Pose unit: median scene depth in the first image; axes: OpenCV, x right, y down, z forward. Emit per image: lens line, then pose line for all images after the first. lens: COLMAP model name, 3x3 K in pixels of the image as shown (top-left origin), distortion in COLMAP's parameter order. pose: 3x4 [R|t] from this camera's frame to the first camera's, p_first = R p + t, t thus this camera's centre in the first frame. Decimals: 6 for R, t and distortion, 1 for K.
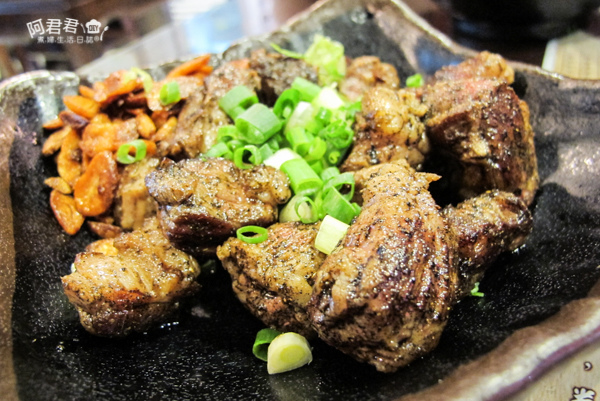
lens RADIAL K [[520.4, 0, 300.0], [0, 520.4, 200.5], [0, 0, 1]] dist [-0.132454, -0.001838]
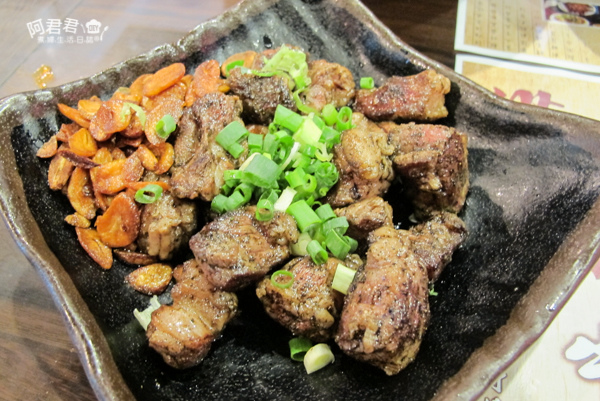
lens RADIAL K [[520.4, 0, 300.0], [0, 520.4, 200.5], [0, 0, 1]] dist [-0.132454, -0.001838]
pose [[0.971193, -0.112922, 0.209839, -0.278500], [0.037966, 0.942668, 0.331566, -0.520259], [-0.235250, -0.314048, 0.919800, -0.175325]]
